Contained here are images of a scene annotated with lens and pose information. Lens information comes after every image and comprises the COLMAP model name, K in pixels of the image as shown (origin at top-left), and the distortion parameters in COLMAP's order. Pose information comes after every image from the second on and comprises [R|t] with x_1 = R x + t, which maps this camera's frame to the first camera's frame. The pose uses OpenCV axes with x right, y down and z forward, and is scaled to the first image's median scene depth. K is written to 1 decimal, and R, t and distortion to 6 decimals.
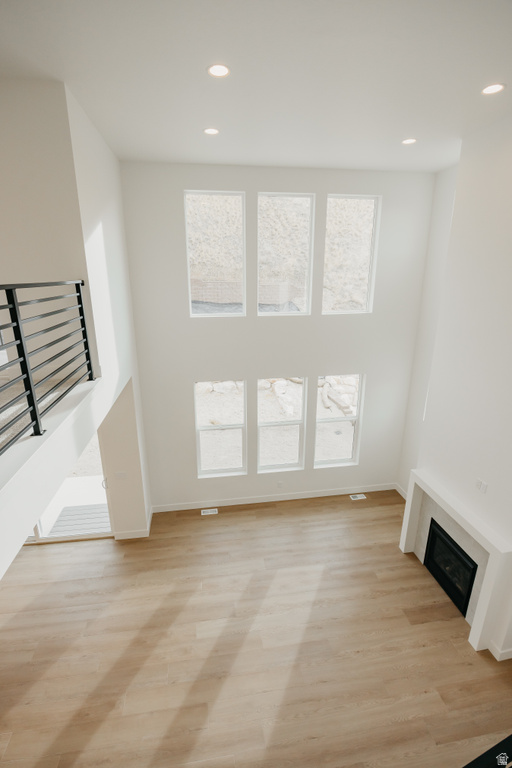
lens RADIAL K [[358.1, 0, 256.0], [0, 358.1, 384.0], [0, 0, 1]] dist [-0.000120, -0.000036]
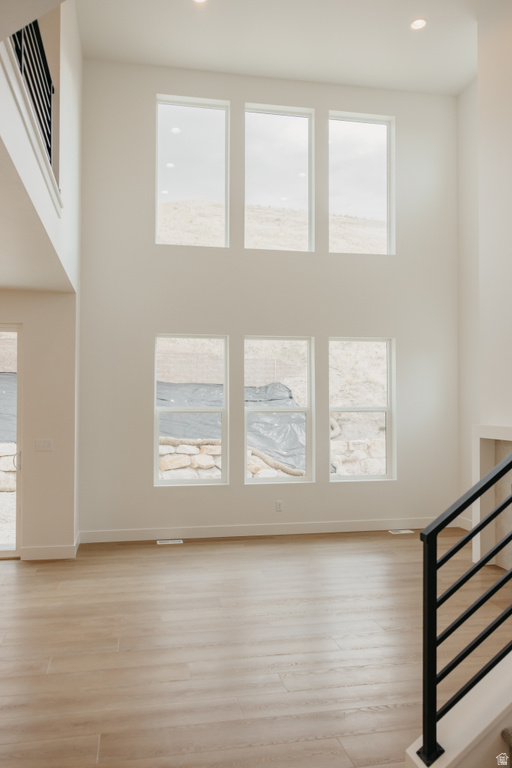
lens RADIAL K [[570.8, 0, 234.4], [0, 570.8, 385.2], [0, 0, 1]] dist [0.008799, 0.005775]
pose [[0.999681, 0.002669, 0.025120, -0.042853], [0.005131, 0.952210, -0.305402, 0.412813], [-0.024734, 0.305434, 0.951892, -0.049427]]
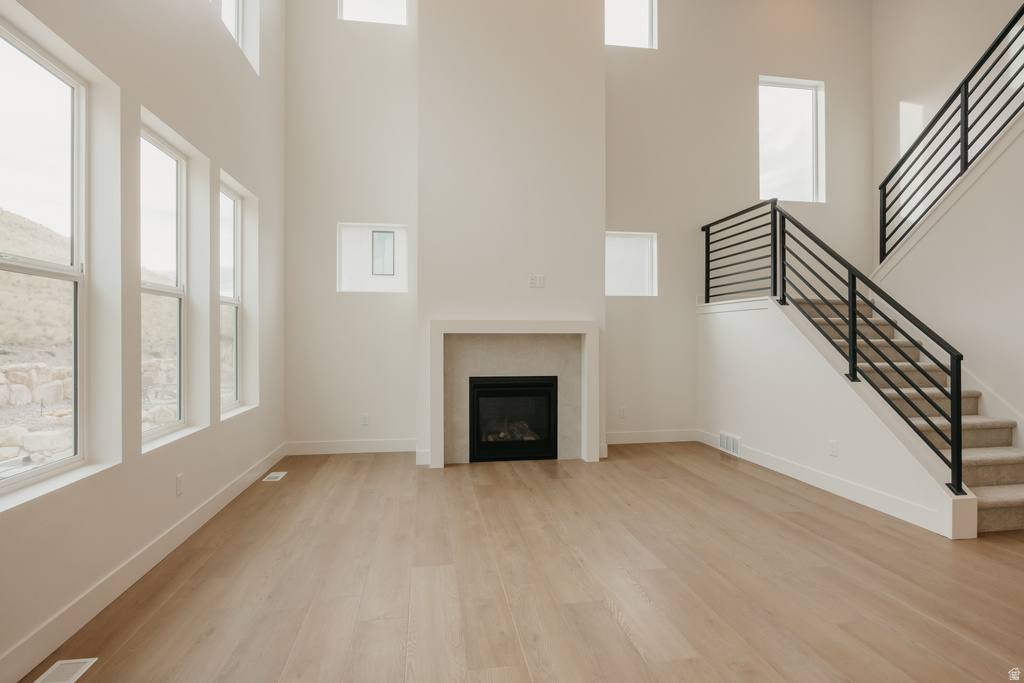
lens RADIAL K [[548.8, 0, 512.0], [0, 548.8, 341.5], [0, 0, 1]] dist [-0.000498, -0.000028]
pose [[-0.005907, -0.000811, 0.999982, -0.445275], [0.298145, 0.954517, 0.002536, 0.262047], [-0.954502, 0.298154, -0.005397, 0.728007]]
